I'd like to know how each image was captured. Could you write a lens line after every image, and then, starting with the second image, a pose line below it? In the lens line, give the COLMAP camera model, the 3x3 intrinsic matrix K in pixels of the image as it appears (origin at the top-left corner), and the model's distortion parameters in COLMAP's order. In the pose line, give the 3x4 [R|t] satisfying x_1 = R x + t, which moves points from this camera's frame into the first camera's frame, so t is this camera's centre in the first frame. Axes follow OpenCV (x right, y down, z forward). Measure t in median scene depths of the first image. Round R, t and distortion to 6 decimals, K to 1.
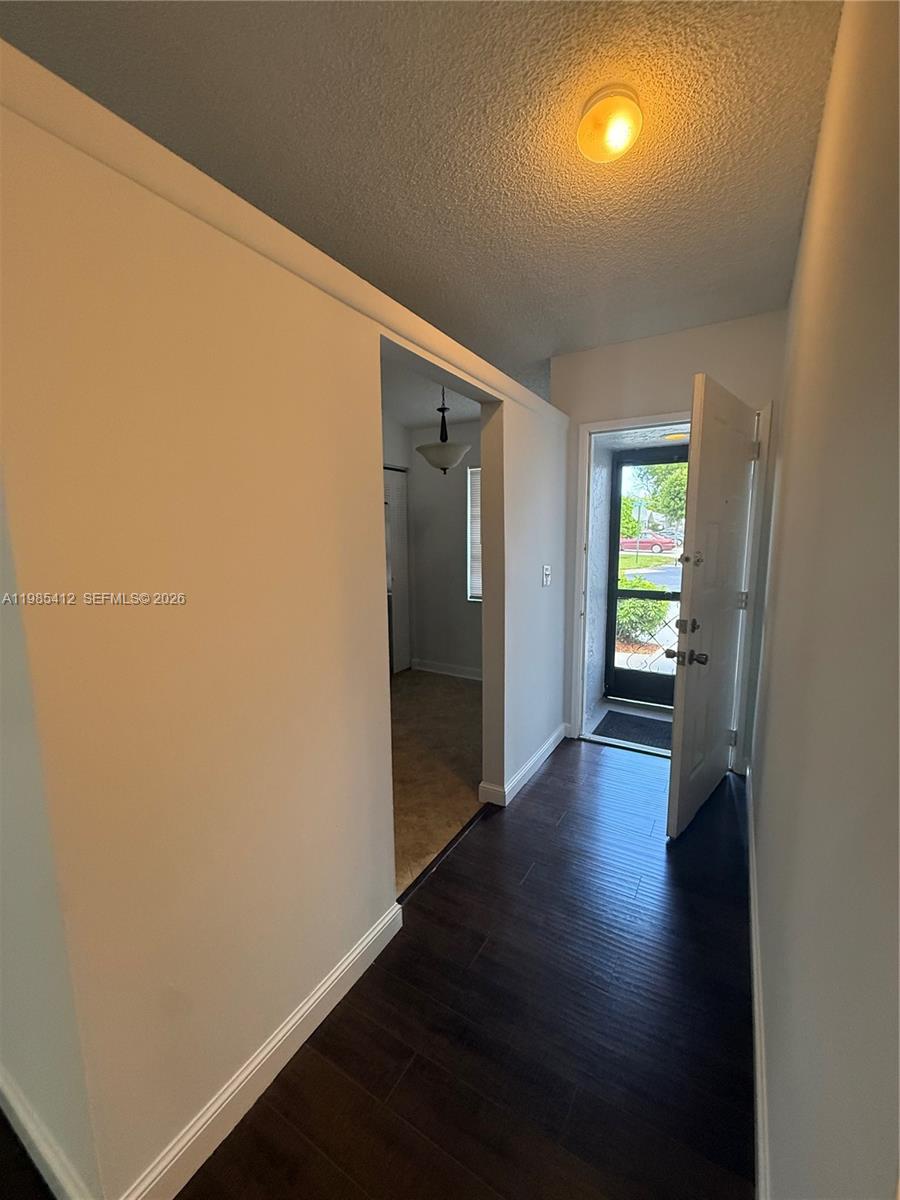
lens RADIAL K [[479.5, 0, 447.6], [0, 479.5, 600.2], [0, 0, 1]] dist [-0.000619, -0.000020]
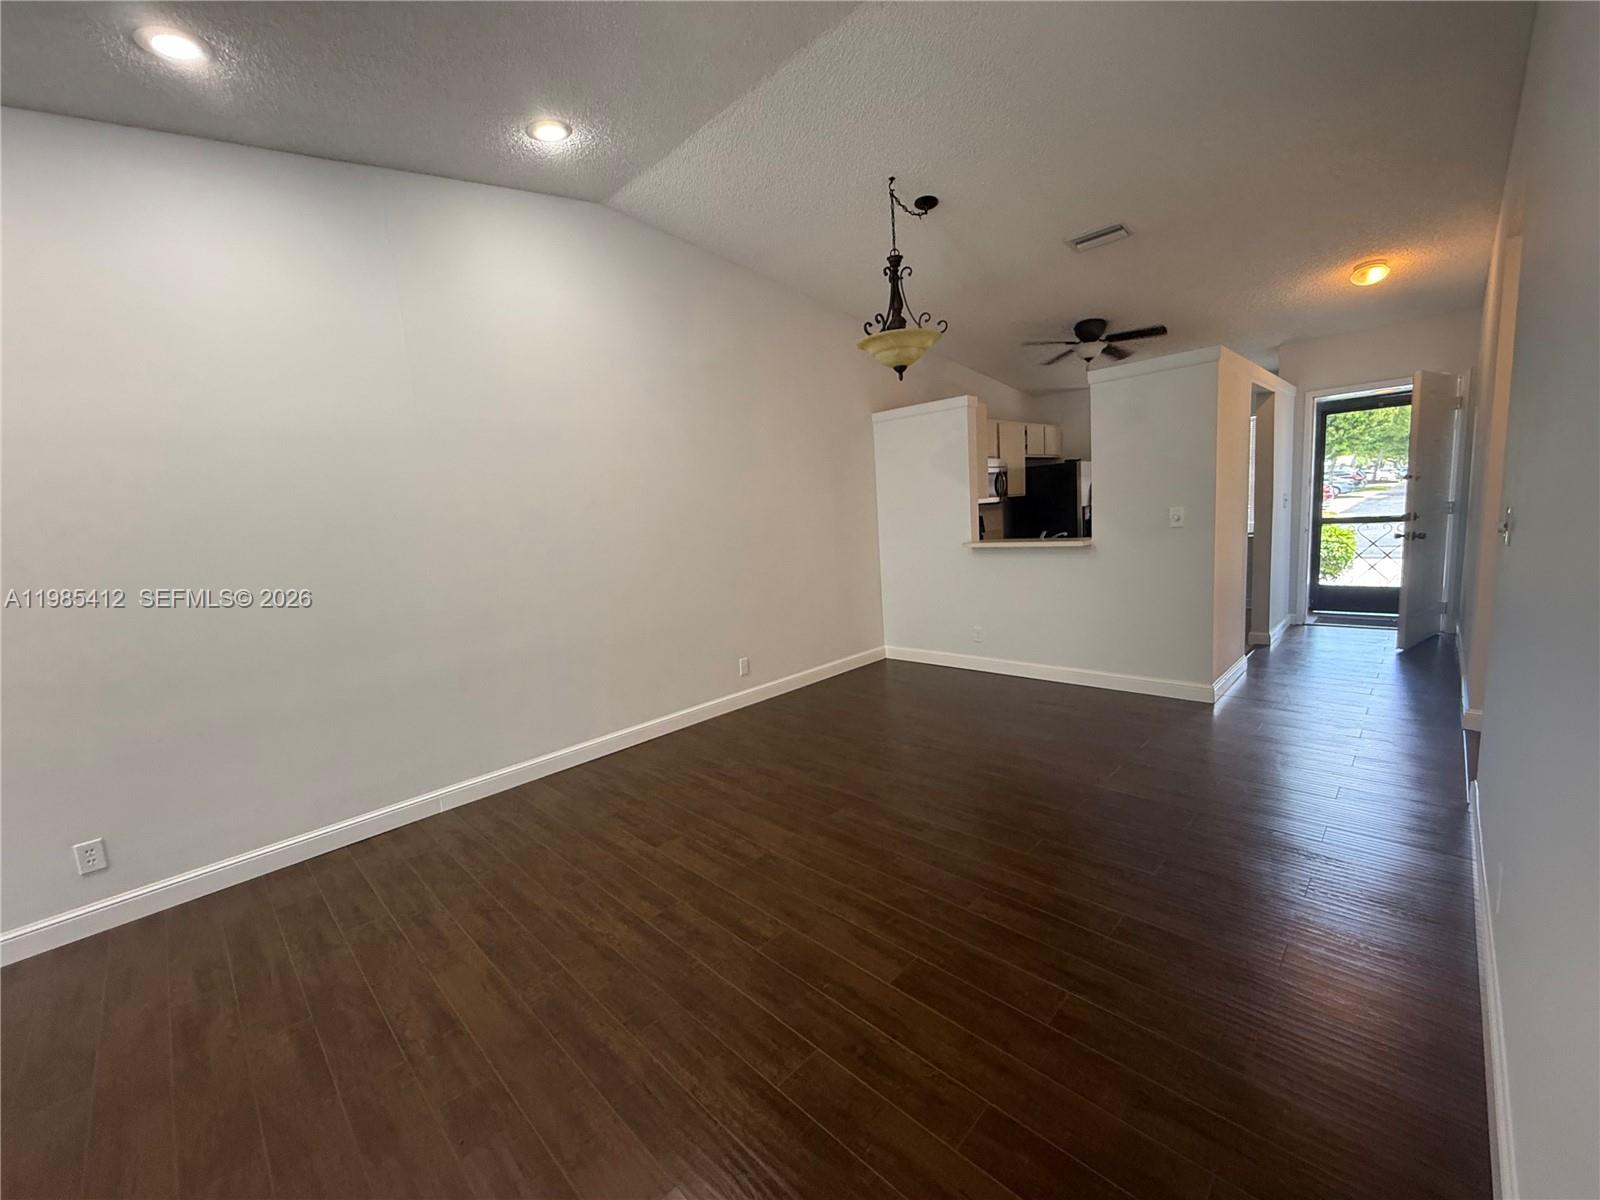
lens RADIAL K [[639.3, 0, 798.5], [0, 639.3, 602.2], [0, 0, 1]] dist [-0.000619, -0.000020]
pose [[0.970375, -0.025794, -0.240224, -0.818309], [0.027959, 0.999593, 0.005608, 0.216997], [0.239982, -0.012159, 0.970701, -1.316297]]
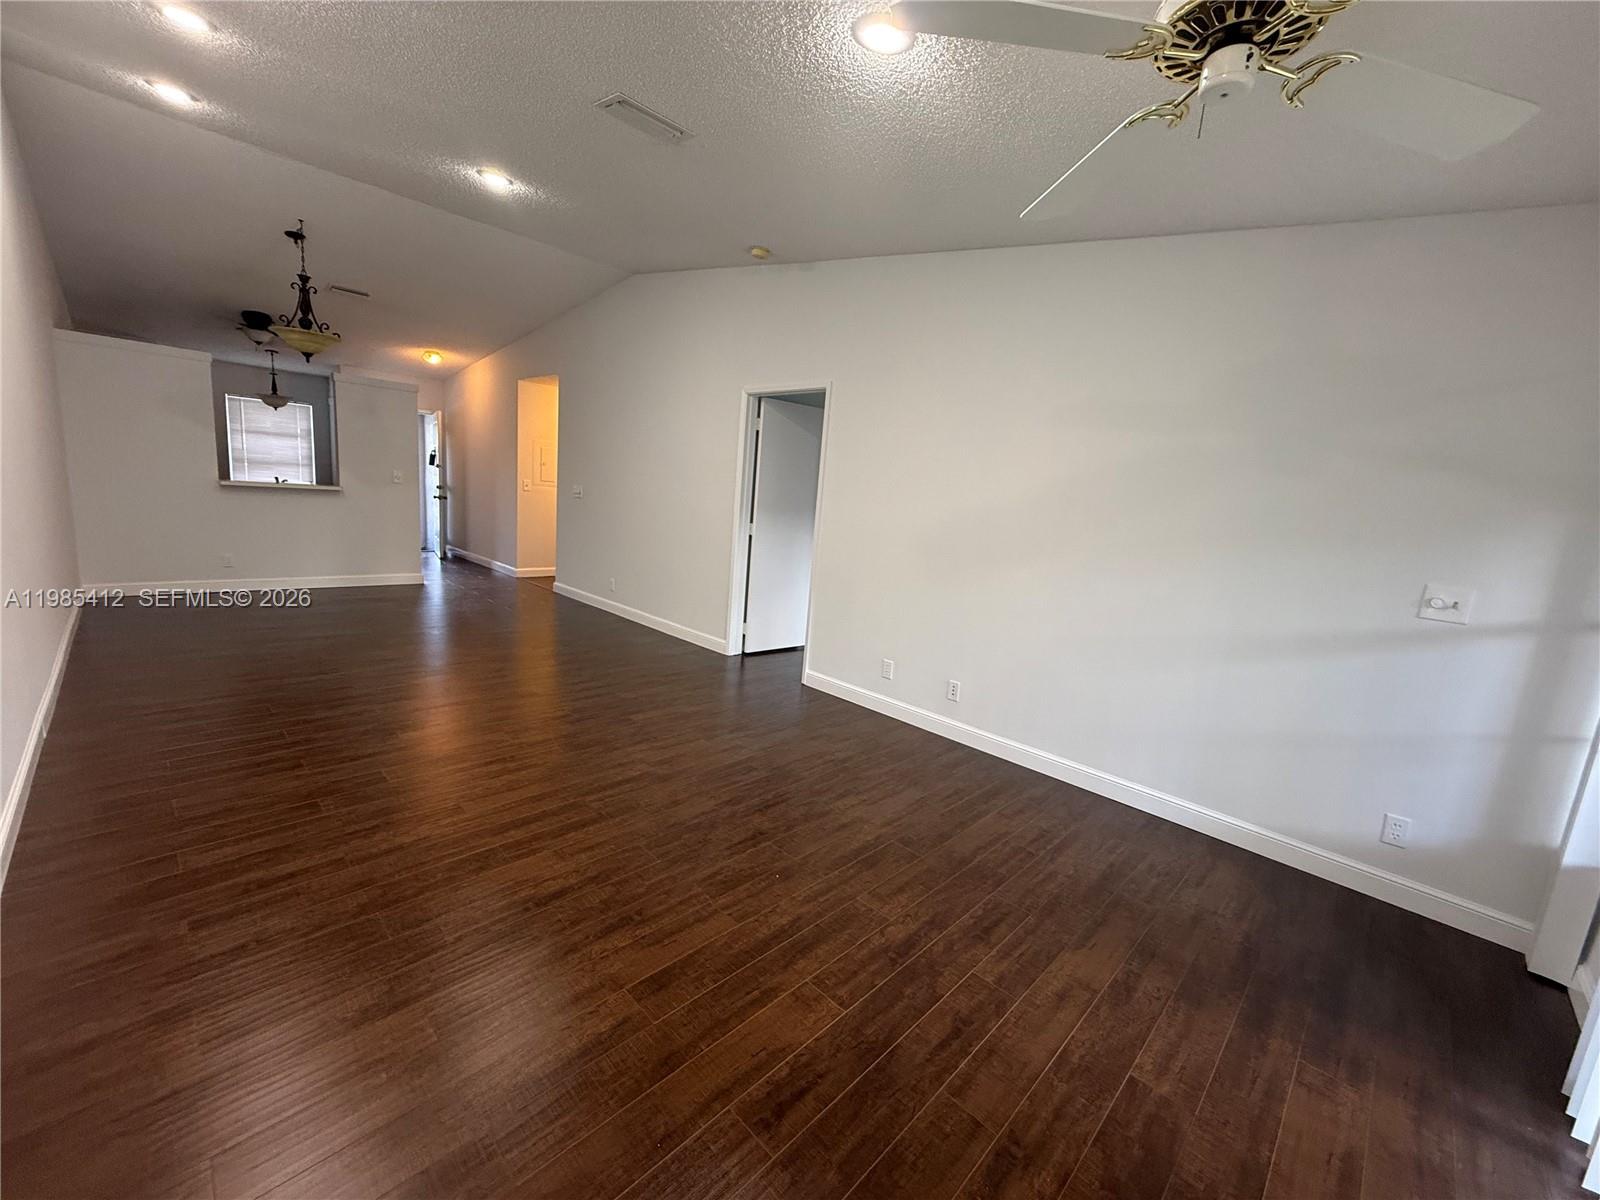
lens RADIAL K [[639.3, 0, 798.5], [0, 639.3, 602.2], [0, 0, 1]] dist [-0.000619, -0.000020]
pose [[0.232163, -0.139833, 0.962573, -2.467074], [0.058129, 0.989838, 0.129773, 0.308067], [-0.970939, 0.025824, 0.237932, -1.801275]]
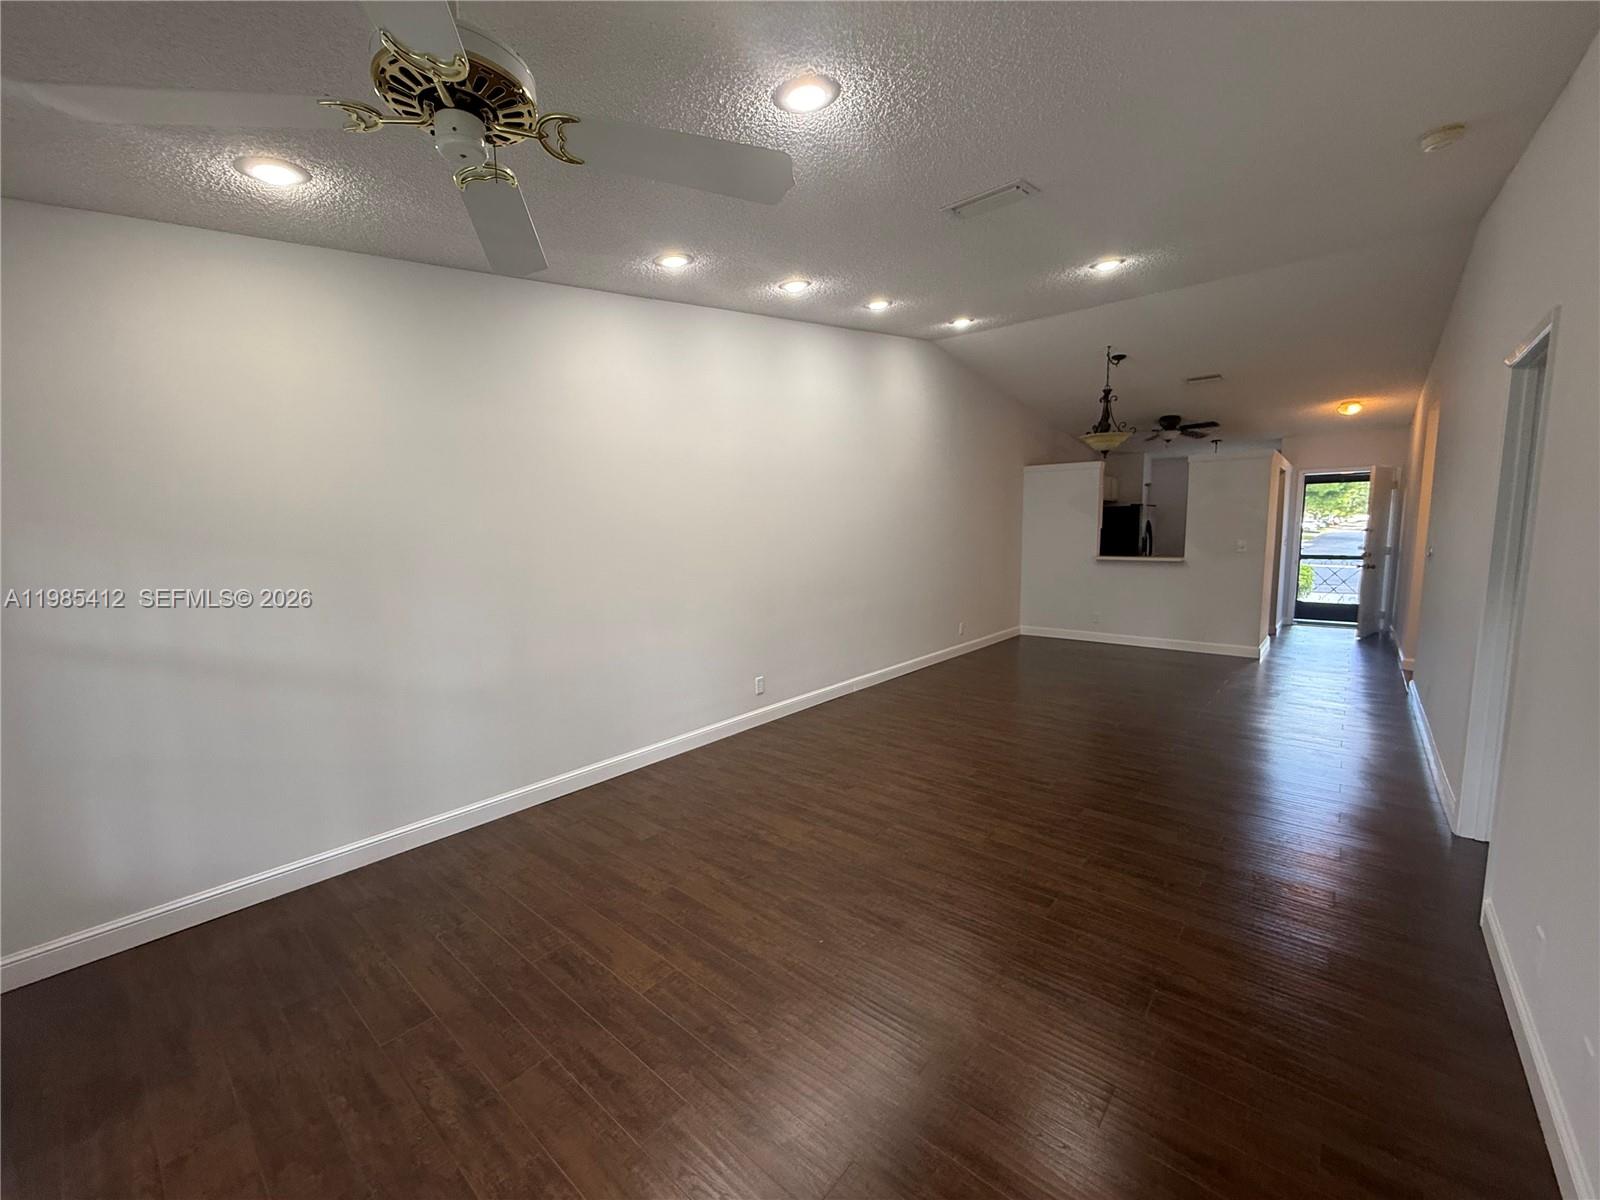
lens RADIAL K [[639.3, 0, 798.5], [0, 639.3, 602.2], [0, 0, 1]] dist [-0.000619, -0.000020]
pose [[0.985930, 0.014614, -0.166520, -1.600965], [-0.018557, 0.999582, -0.022148, 0.357375], [0.166127, 0.024927, 0.985789, -2.396592]]
